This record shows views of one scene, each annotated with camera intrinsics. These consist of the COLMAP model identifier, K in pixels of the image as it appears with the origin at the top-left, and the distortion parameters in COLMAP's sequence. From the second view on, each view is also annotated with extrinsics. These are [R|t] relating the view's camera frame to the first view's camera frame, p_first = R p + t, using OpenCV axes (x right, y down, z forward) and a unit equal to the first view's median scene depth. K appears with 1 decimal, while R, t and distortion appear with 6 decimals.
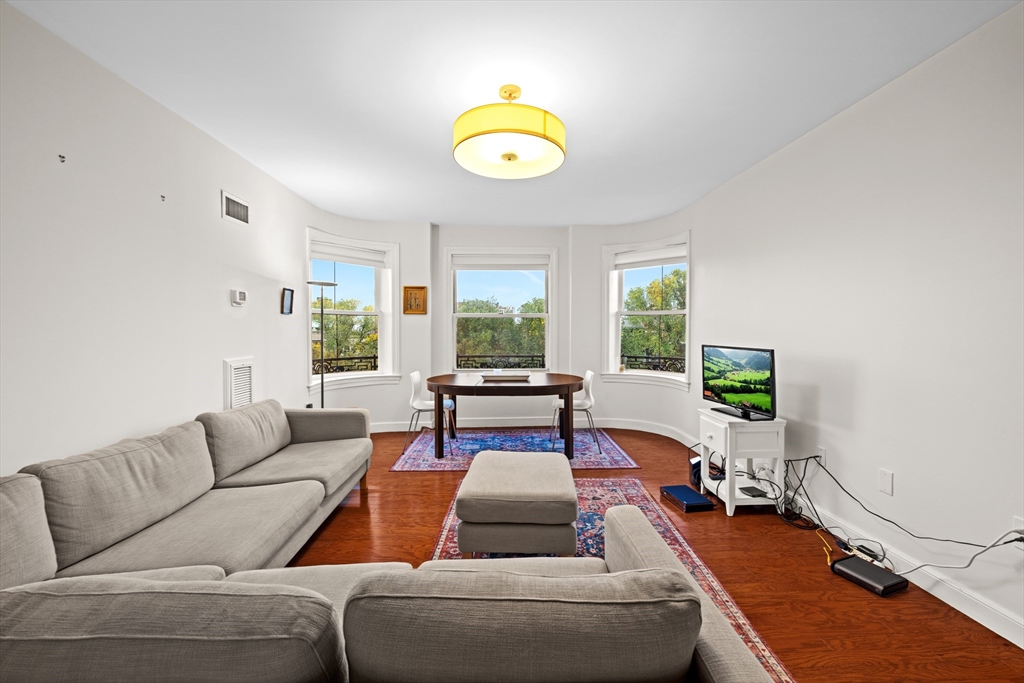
lens RADIAL K [[436.5, 0, 510.5], [0, 436.5, 331.2], [0, 0, 1]] dist [0.000831, 0.000097]
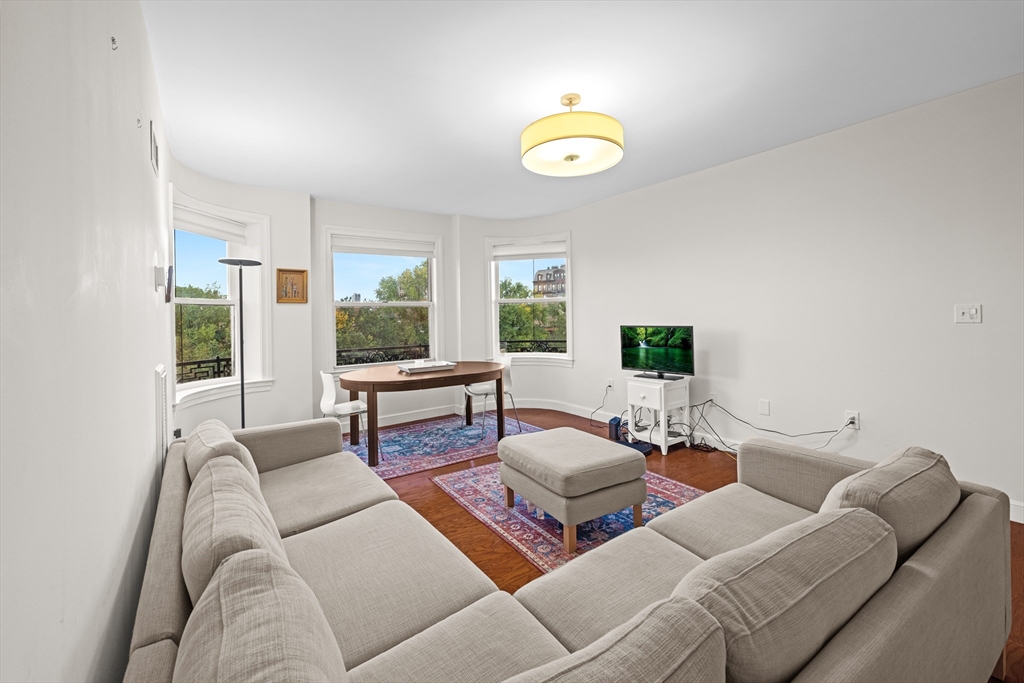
lens RADIAL K [[440.8, 0, 514.1], [0, 440.8, 318.9], [0, 0, 1]] dist [-0.001000, -0.000024]
pose [[0.835850, -0.024235, 0.548423, -0.381798], [0.028941, 0.999581, 0.000063, 0.002945], [-0.548195, 0.015819, 0.836201, 0.092218]]
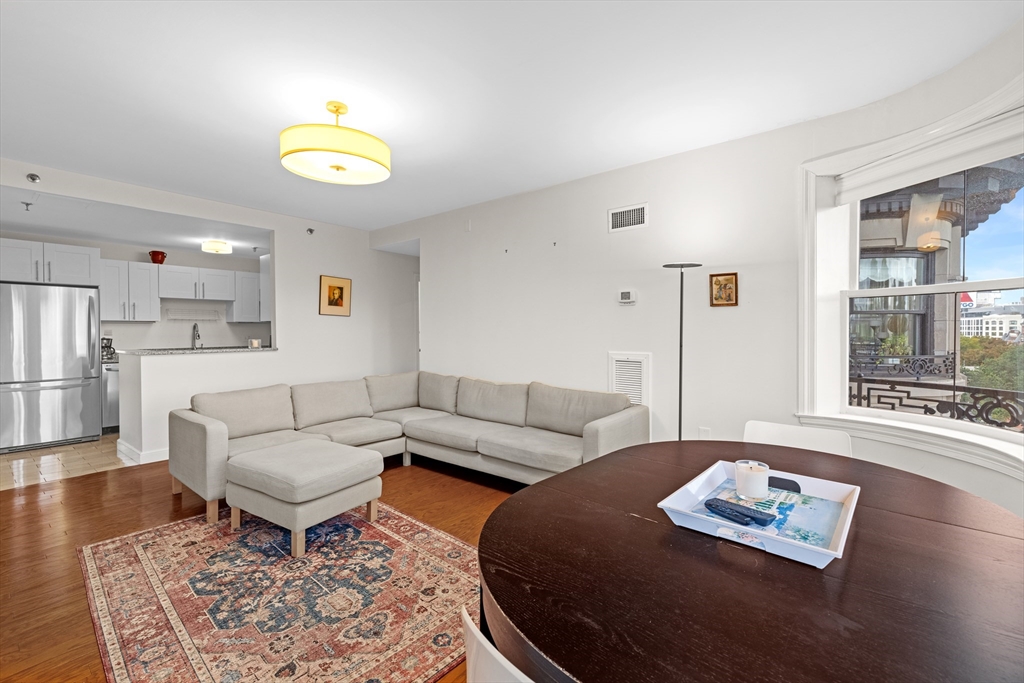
lens RADIAL K [[436.5, 0, 510.5], [0, 436.5, 331.2], [0, 0, 1]] dist [0.000831, 0.000097]
pose [[-0.655617, 0.002544, -0.755089, 0.285508], [-0.006255, 0.999942, 0.008799, 0.001264], [0.755067, 0.010492, -0.655563, 1.076035]]
